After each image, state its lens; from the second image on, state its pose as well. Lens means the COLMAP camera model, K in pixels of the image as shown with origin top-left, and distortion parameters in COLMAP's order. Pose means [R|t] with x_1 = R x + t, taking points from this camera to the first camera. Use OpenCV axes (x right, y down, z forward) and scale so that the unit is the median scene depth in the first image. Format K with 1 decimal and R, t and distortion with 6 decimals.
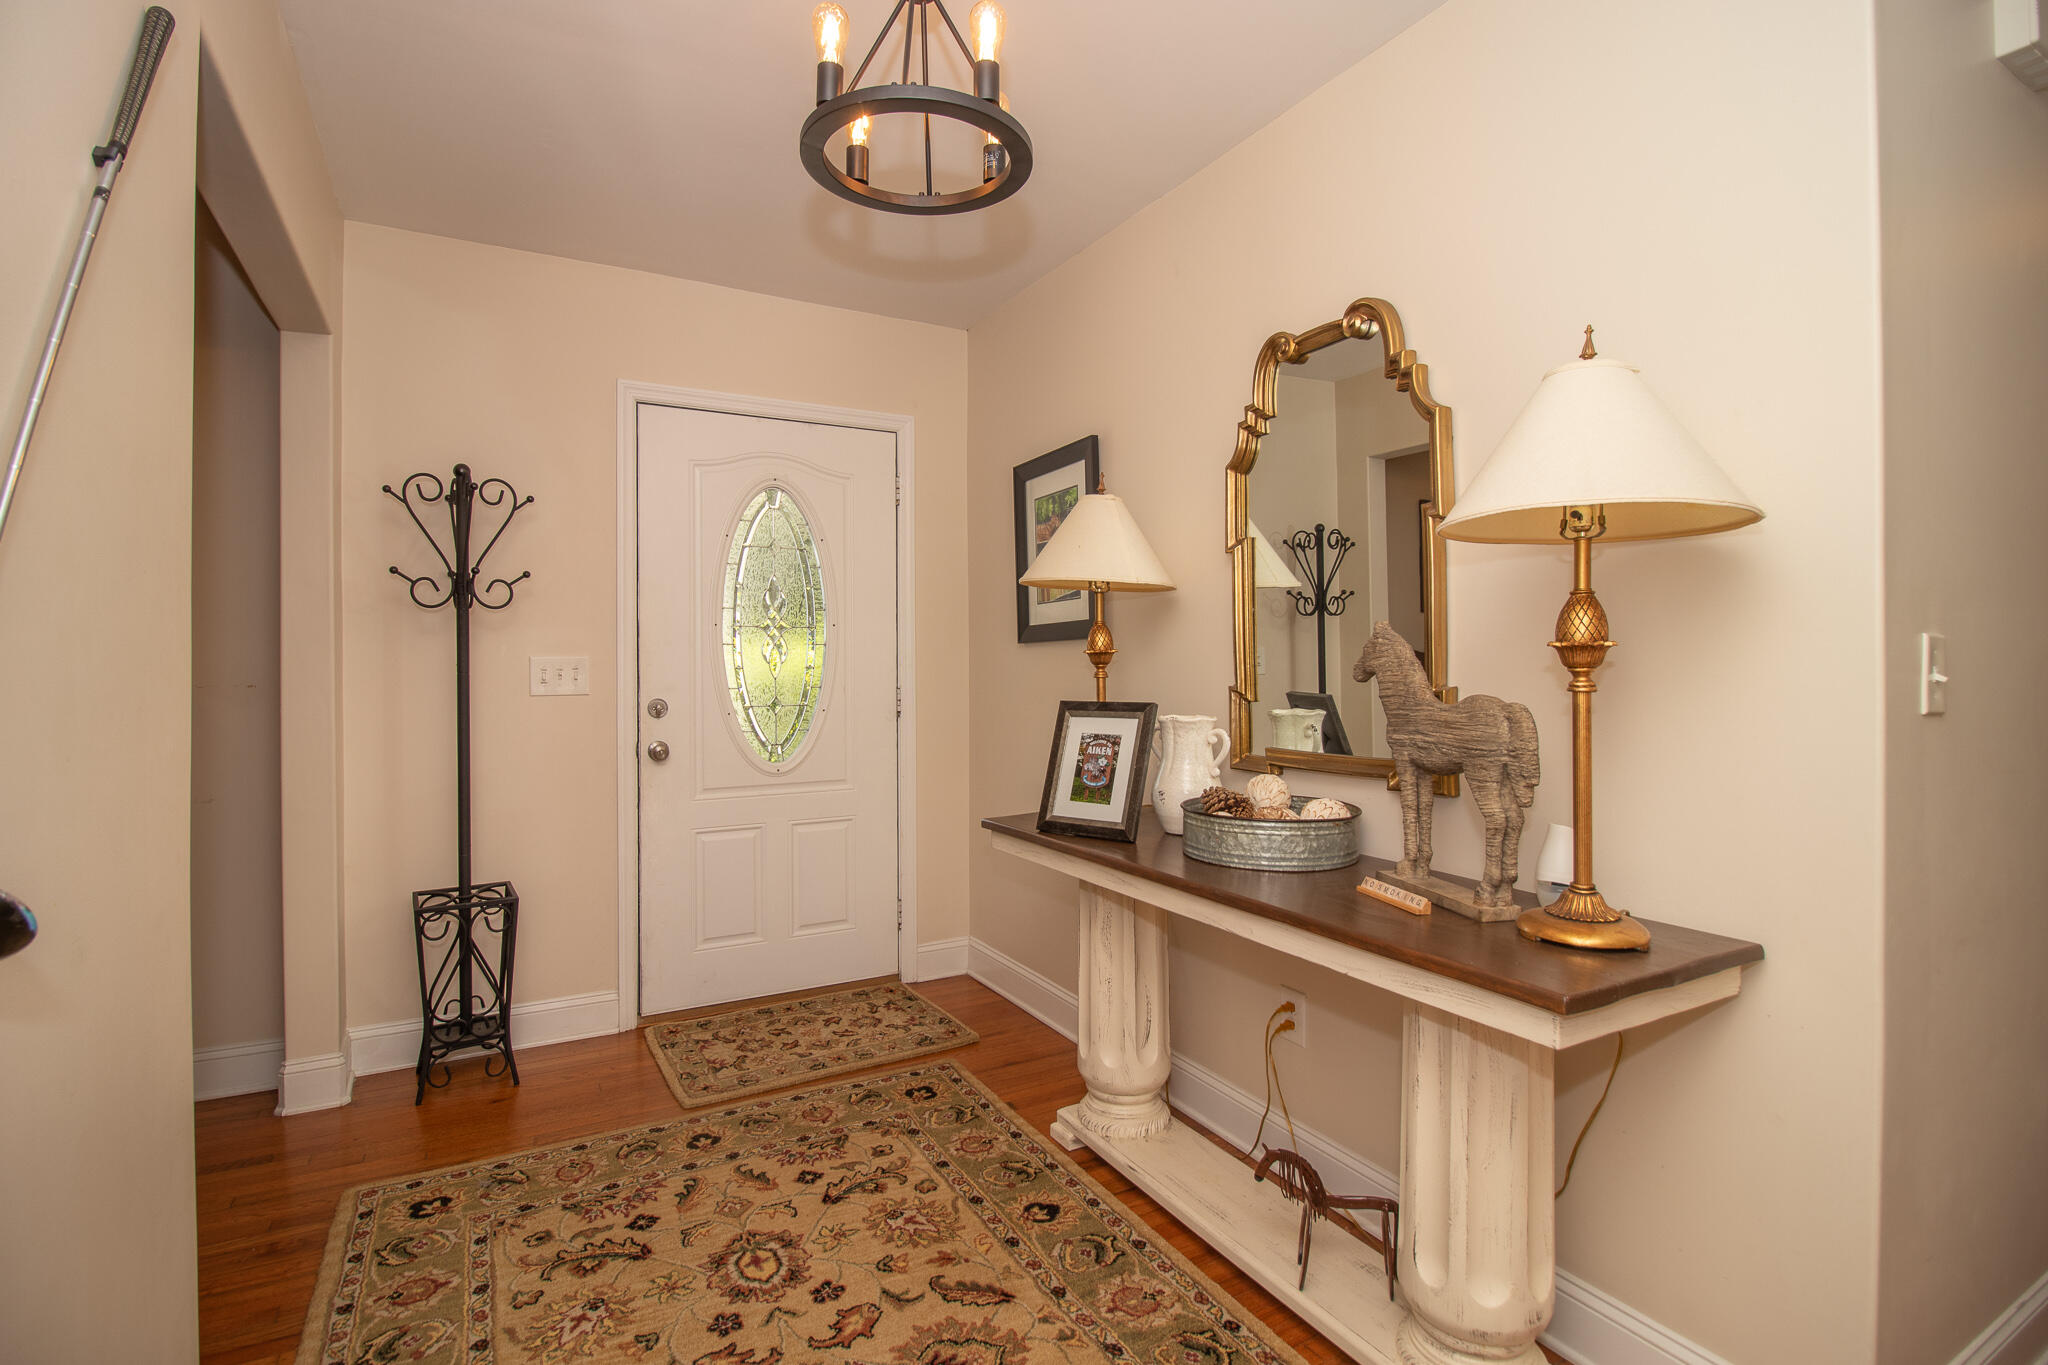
lens RADIAL K [[947.7, 0, 1027.9], [0, 947.7, 672.0], [0, 0, 1]] dist [-0.004764, -0.005600]
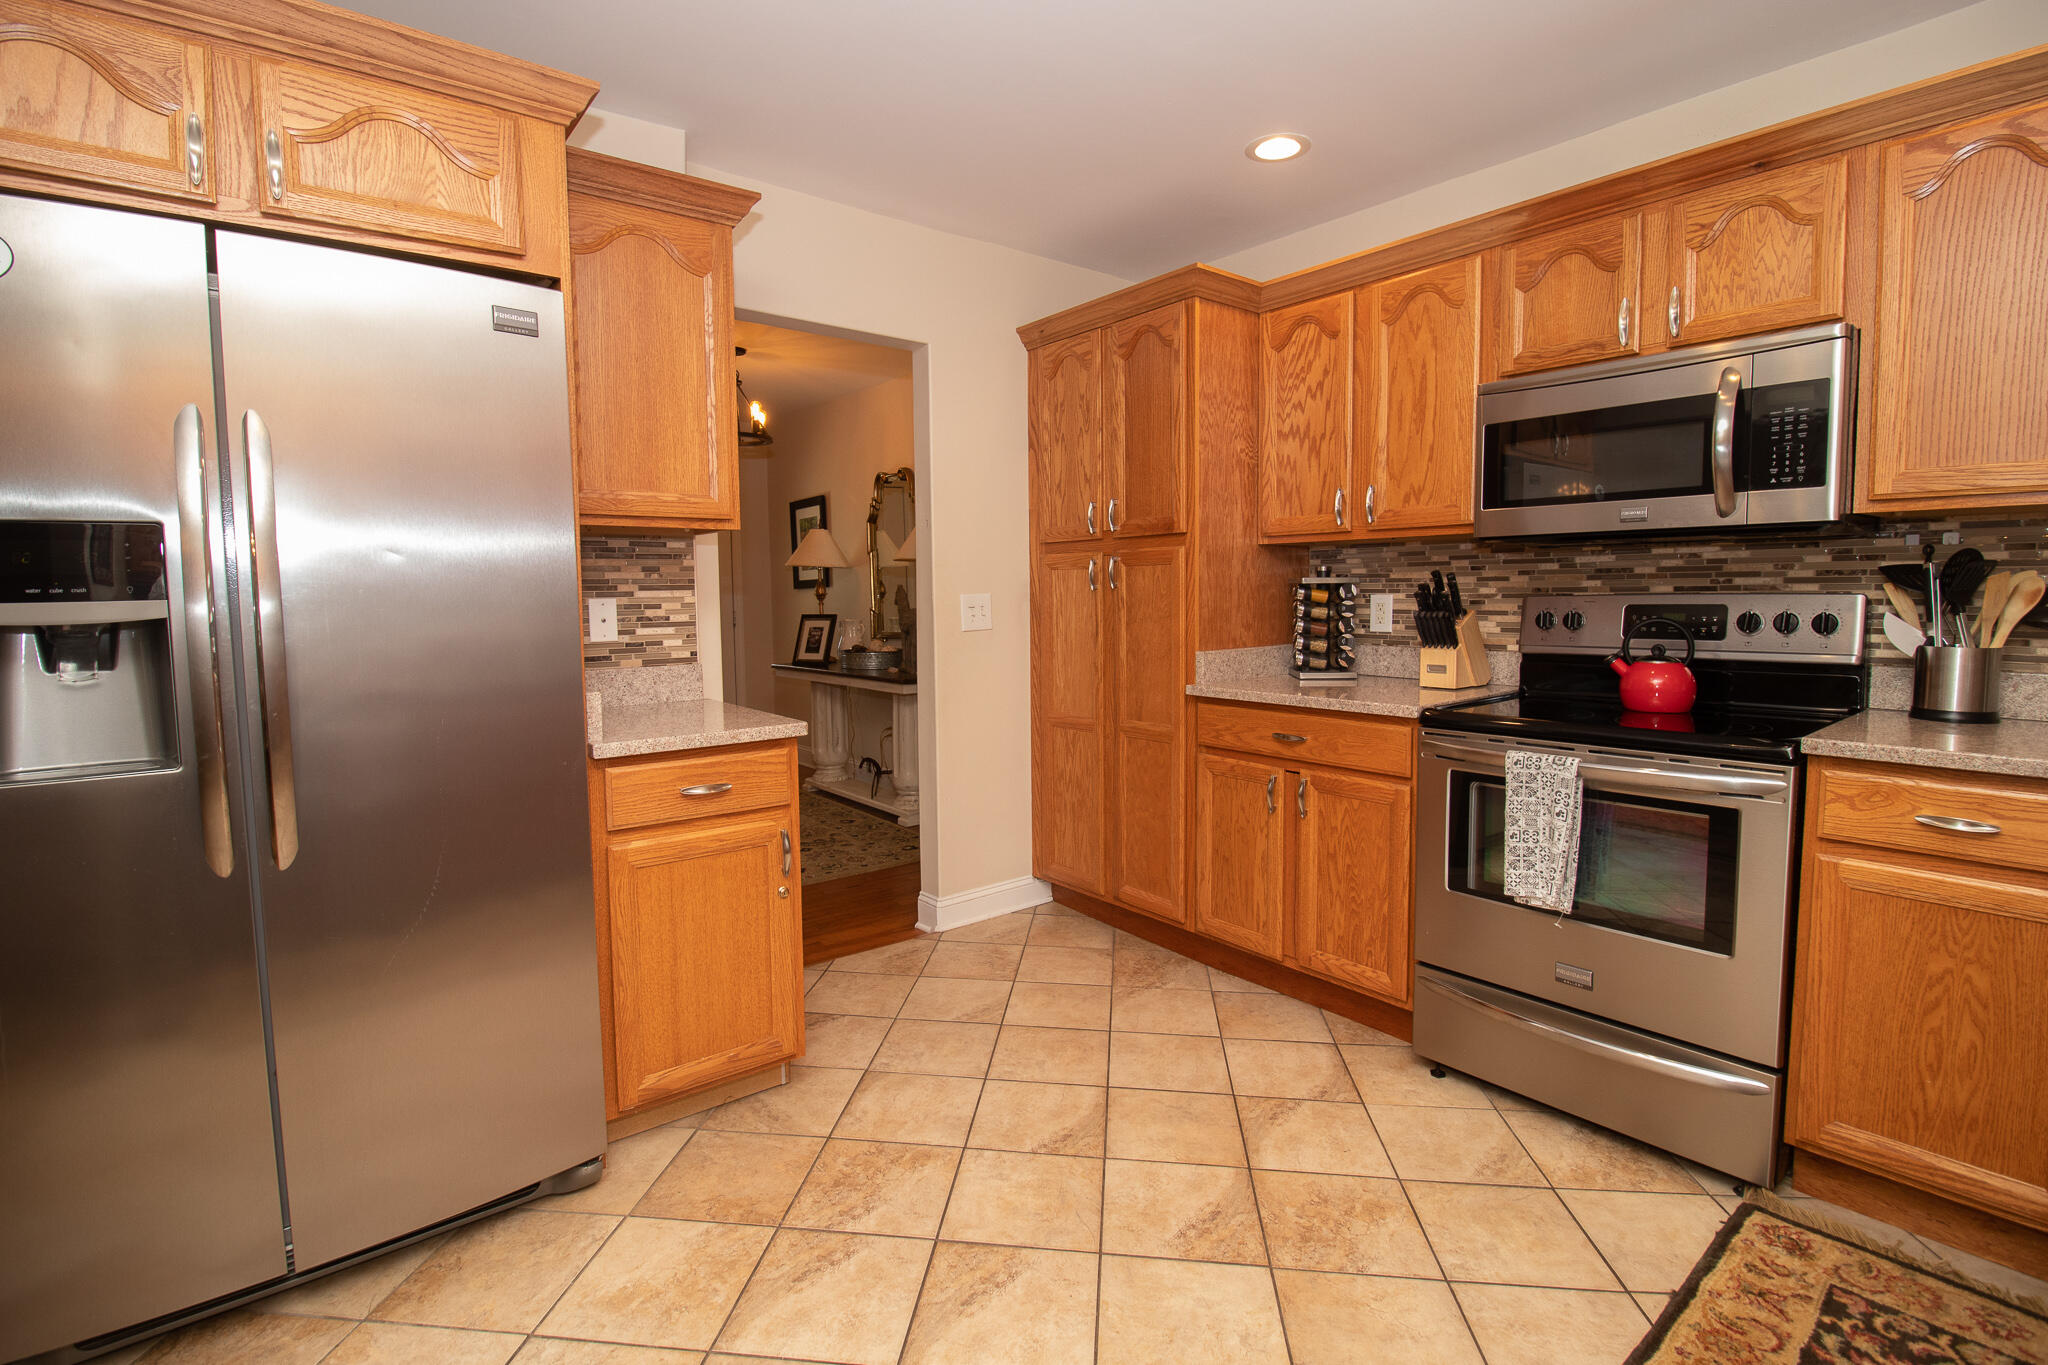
lens RADIAL K [[947.7, 0, 1017.8], [0, 947.7, 673.2], [0, 0, 1]] dist [-0.004764, -0.005600]
pose [[0.987152, -0.014068, 0.159165, 0.202506], [0.002844, 0.997506, 0.070527, 0.011770], [-0.159760, -0.069168, 0.984730, -1.607975]]
